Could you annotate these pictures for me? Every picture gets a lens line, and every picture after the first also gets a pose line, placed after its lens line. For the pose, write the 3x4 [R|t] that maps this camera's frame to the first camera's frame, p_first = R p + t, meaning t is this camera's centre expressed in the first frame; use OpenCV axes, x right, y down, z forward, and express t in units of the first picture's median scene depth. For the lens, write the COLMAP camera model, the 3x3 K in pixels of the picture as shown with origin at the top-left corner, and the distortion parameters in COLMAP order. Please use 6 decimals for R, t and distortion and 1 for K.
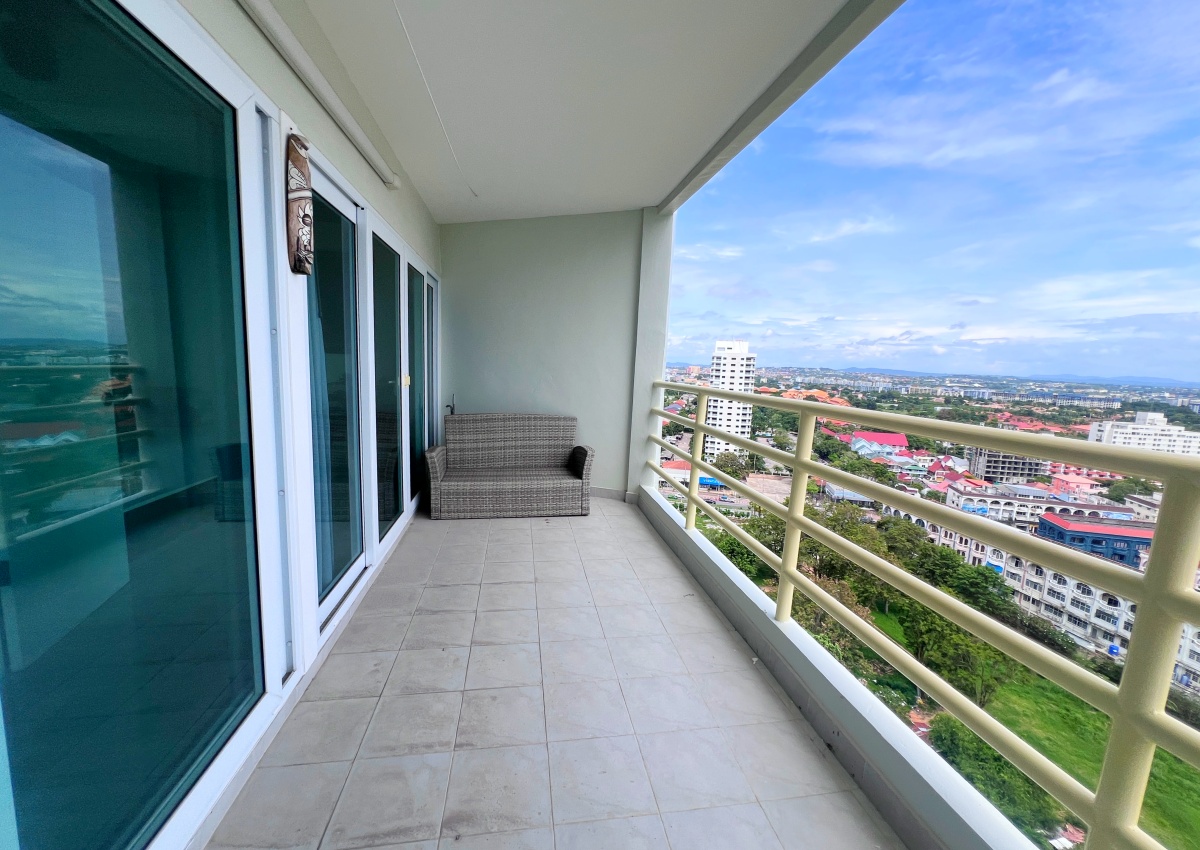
lens RADIAL K [[506.1, 0, 604.1], [0, 506.1, 423.4], [0, 0, 1]] dist [0.000303, 0.000195]
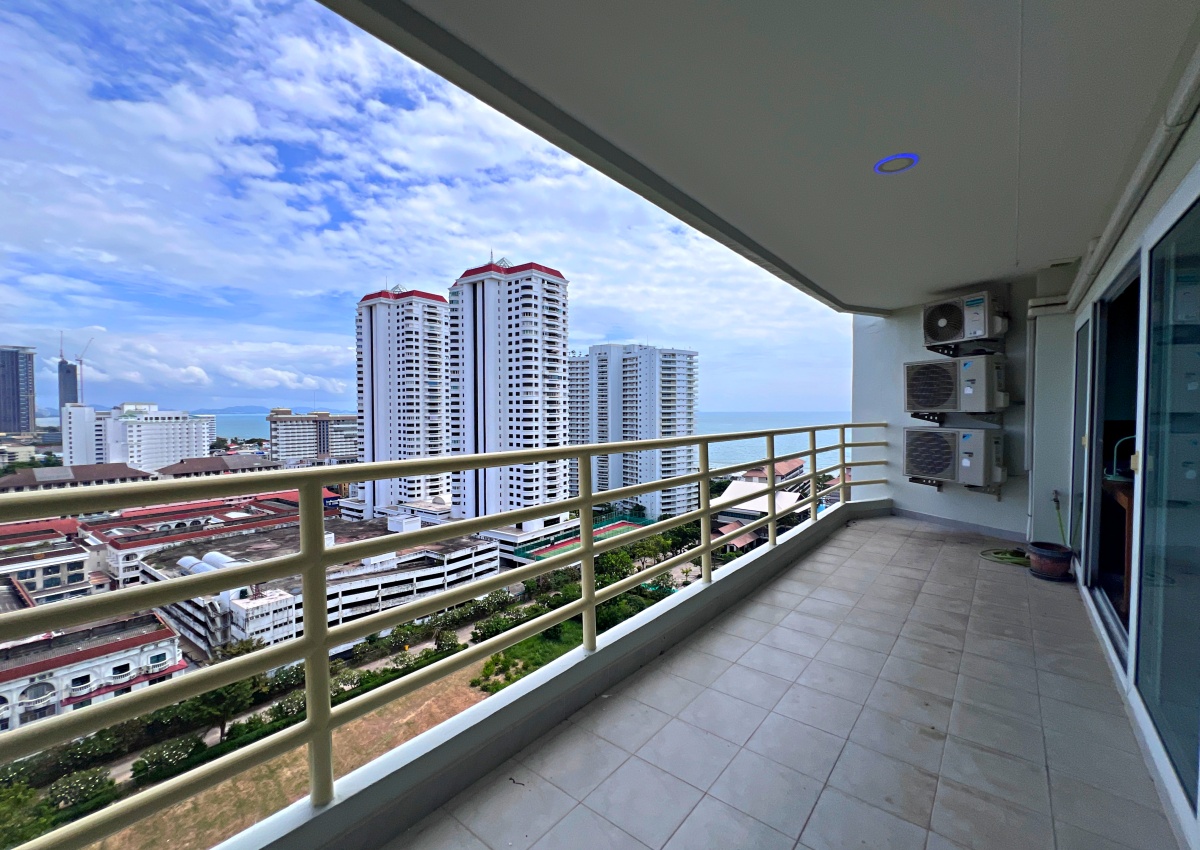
lens RADIAL K [[506.1, 0, 604.1], [0, 506.1, 423.4], [0, 0, 1]] dist [0.000303, 0.000195]
pose [[-0.666933, -0.056039, 0.743007, -0.436660], [0.086347, 0.984637, 0.151770, -0.239229], [-0.740097, 0.165376, -0.651848, 1.586405]]
